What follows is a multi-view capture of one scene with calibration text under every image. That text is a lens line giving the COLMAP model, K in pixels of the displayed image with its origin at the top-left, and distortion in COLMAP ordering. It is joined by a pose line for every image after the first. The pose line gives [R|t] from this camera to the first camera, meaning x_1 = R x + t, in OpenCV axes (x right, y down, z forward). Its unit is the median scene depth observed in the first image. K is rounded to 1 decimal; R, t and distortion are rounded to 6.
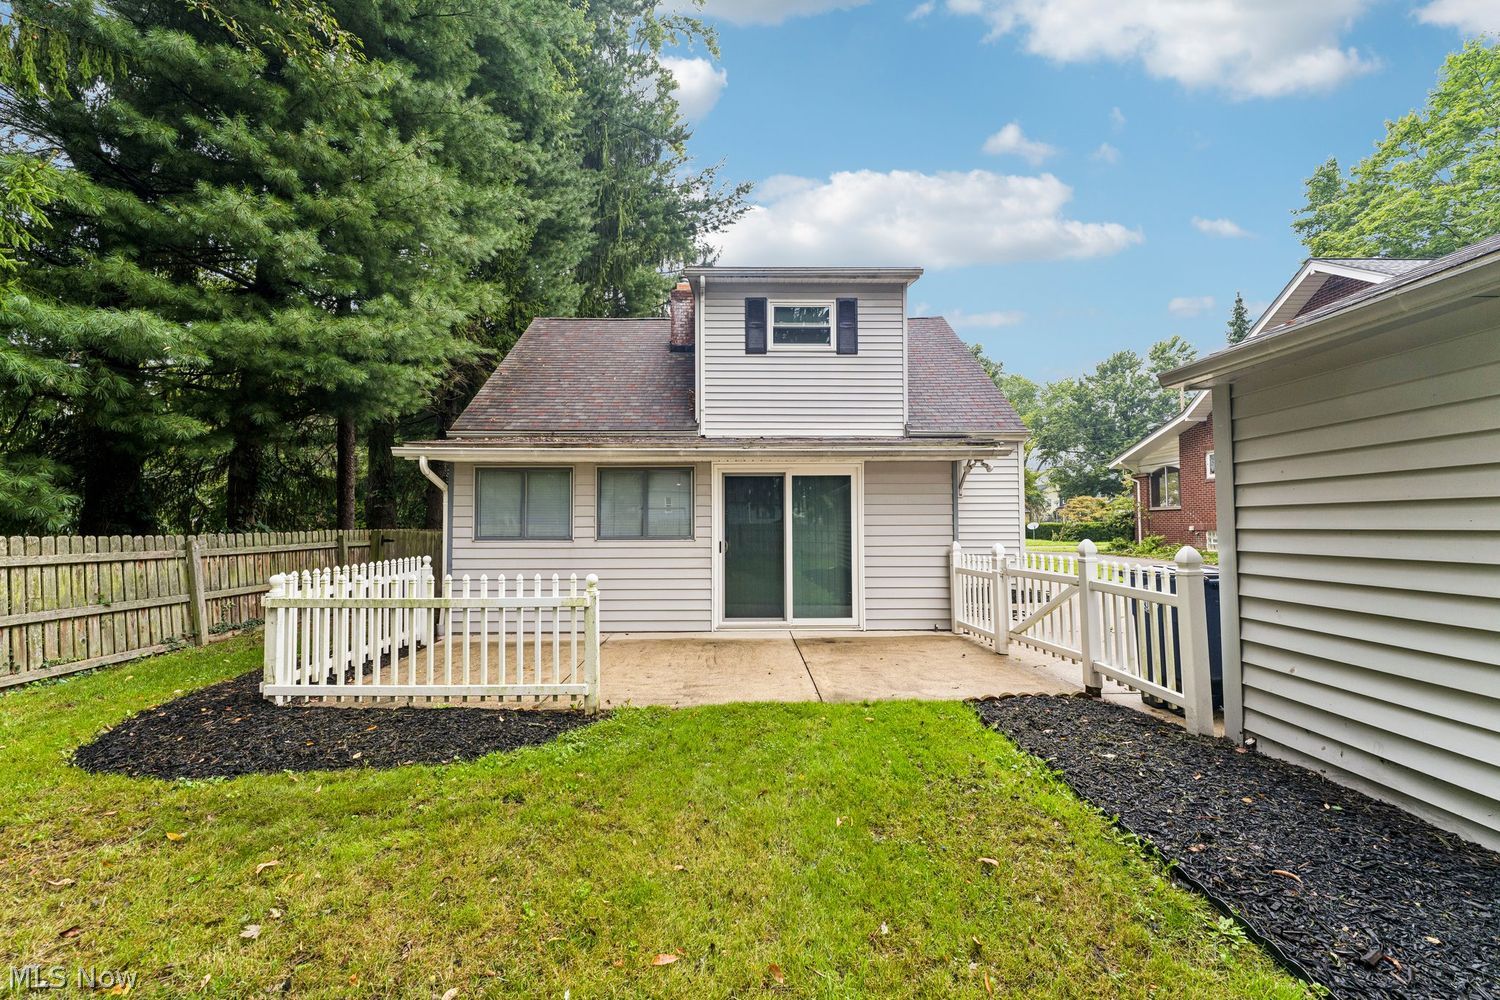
lens RADIAL K [[593.8, 0, 739.4], [0, 593.8, 505.0], [0, 0, 1]] dist [-0.002580, -0.000787]
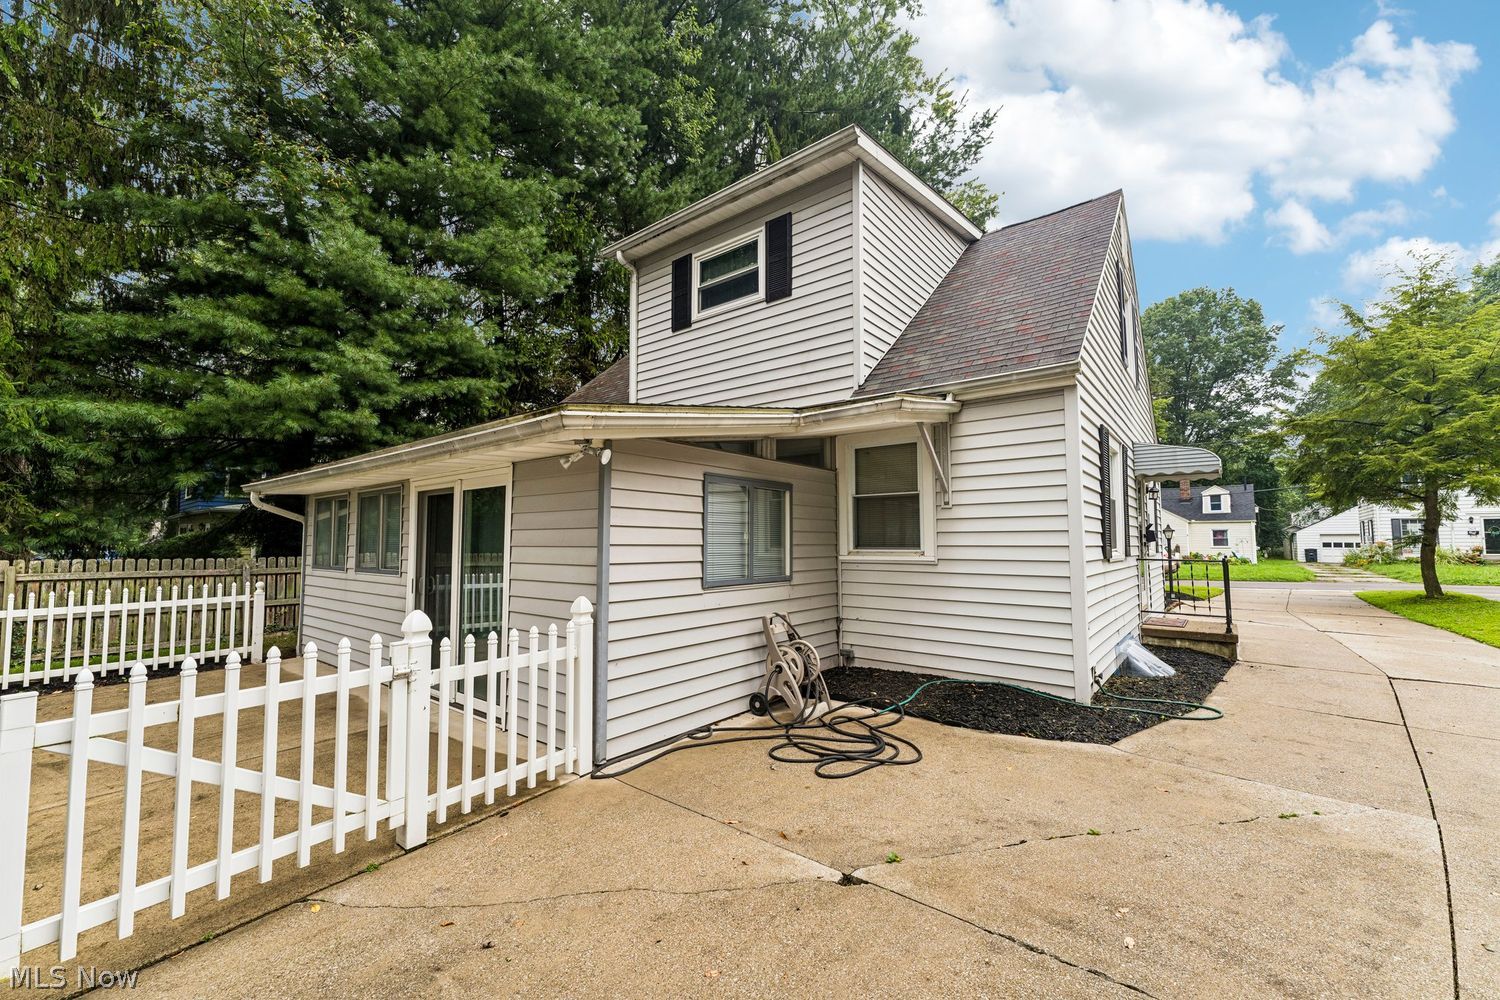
lens RADIAL K [[593.8, 0, 744.9], [0, 593.8, 497.0], [0, 0, 1]] dist [-0.002580, -0.000787]
pose [[0.772993, -0.043622, -0.632913, 0.596956], [0.019642, 0.998801, -0.044851, -0.003703], [0.634110, 0.022238, 0.772923, 0.492073]]
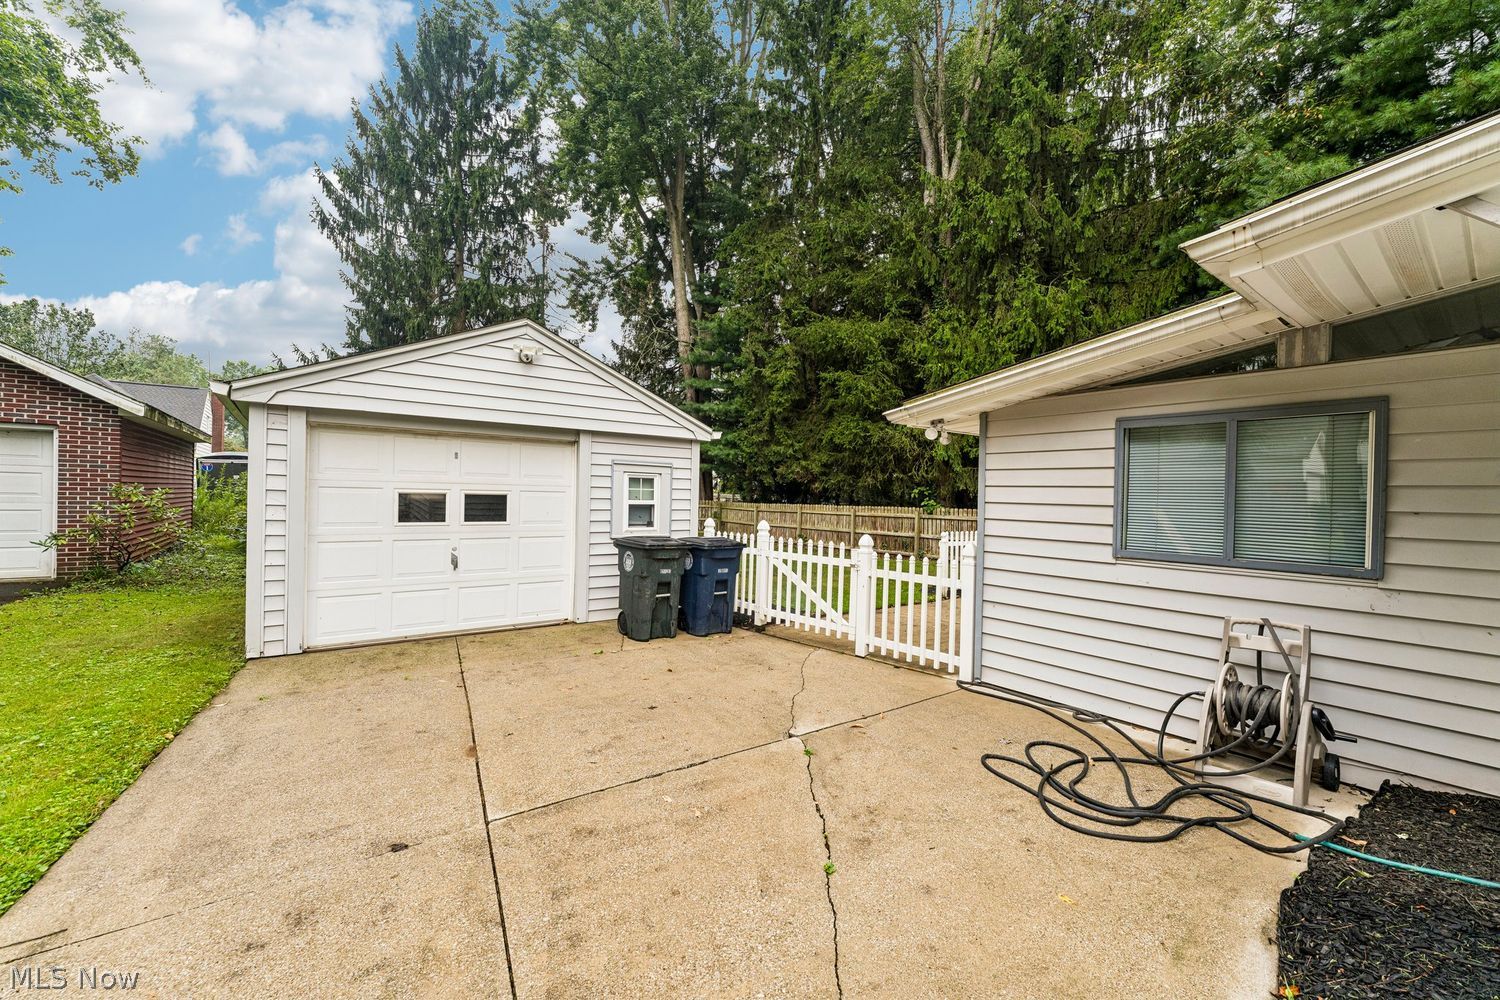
lens RADIAL K [[593.8, 0, 744.0], [0, 593.8, 496.8], [0, 0, 1]] dist [-0.002580, -0.000787]
pose [[-0.799347, -0.006700, -0.600833, 0.786582], [0.009453, 0.999674, -0.023724, 0.027019], [0.600796, -0.024643, -0.799023, 1.397504]]
